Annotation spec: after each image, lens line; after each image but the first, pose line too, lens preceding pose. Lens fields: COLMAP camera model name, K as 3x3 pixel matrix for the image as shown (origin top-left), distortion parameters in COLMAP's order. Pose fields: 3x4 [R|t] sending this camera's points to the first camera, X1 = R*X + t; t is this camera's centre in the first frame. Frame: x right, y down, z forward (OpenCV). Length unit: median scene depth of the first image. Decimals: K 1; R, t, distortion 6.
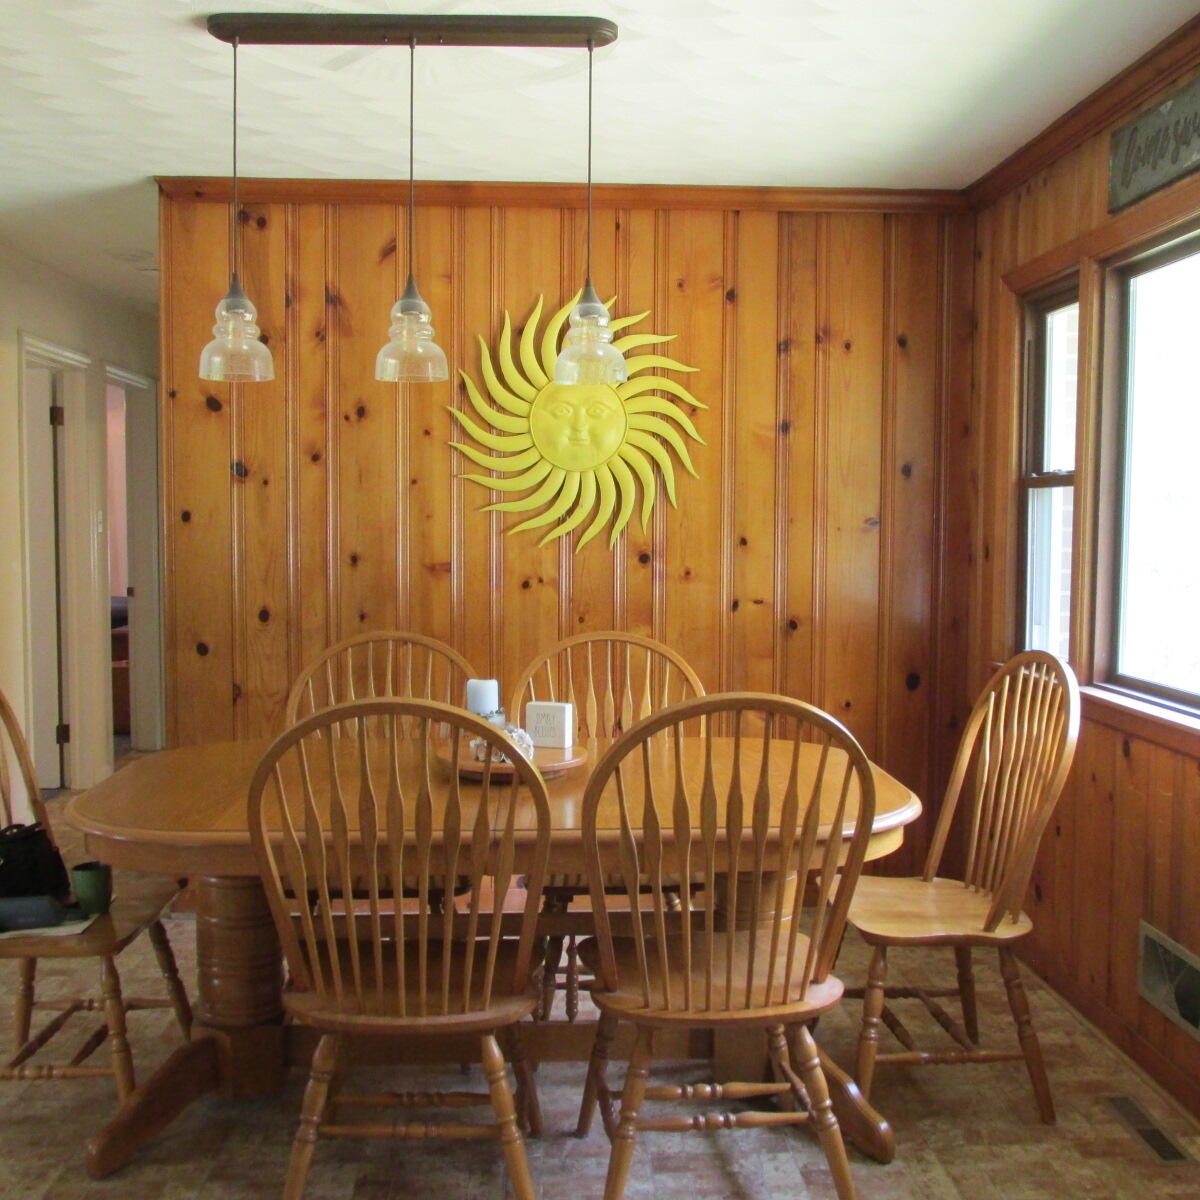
lens RADIAL K [[1328.2, 0, 602.9], [0, 1328.2, 603.7], [0, 0, 1]] dist [-0.023679, 0.000000]
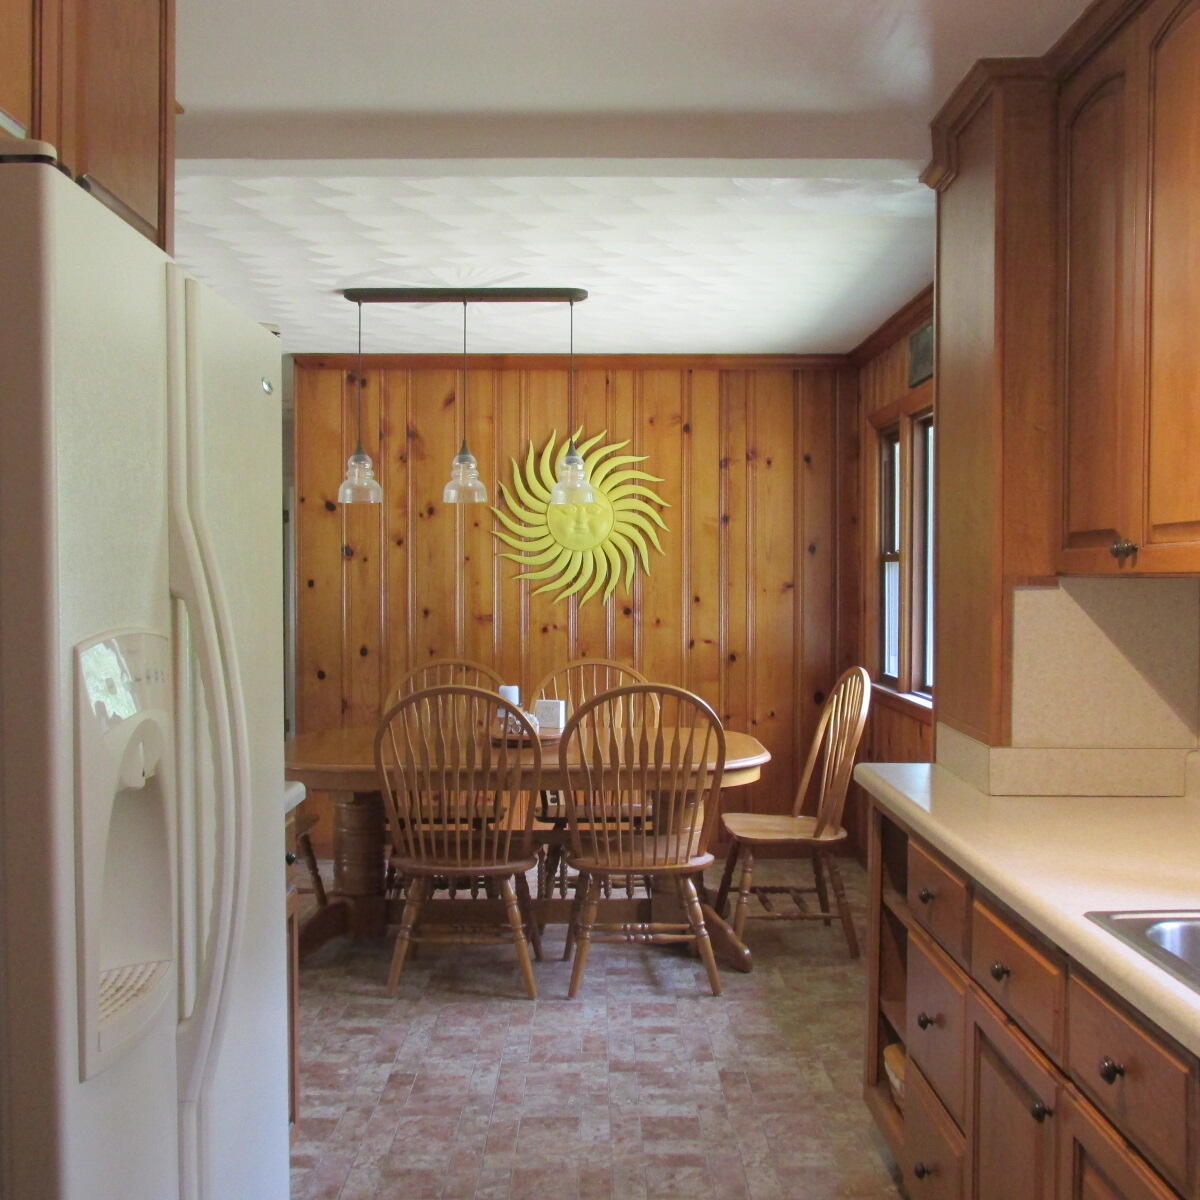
lens RADIAL K [[1328.2, 0, 599.1], [0, 1328.2, 598.8], [0, 0, 1]] dist [-0.023679, 0.000000]
pose [[0.999025, -0.004144, -0.043946, 0.077392], [0.002060, 0.998876, -0.047363, 0.024299], [0.044093, 0.047227, 0.997911, -0.520018]]
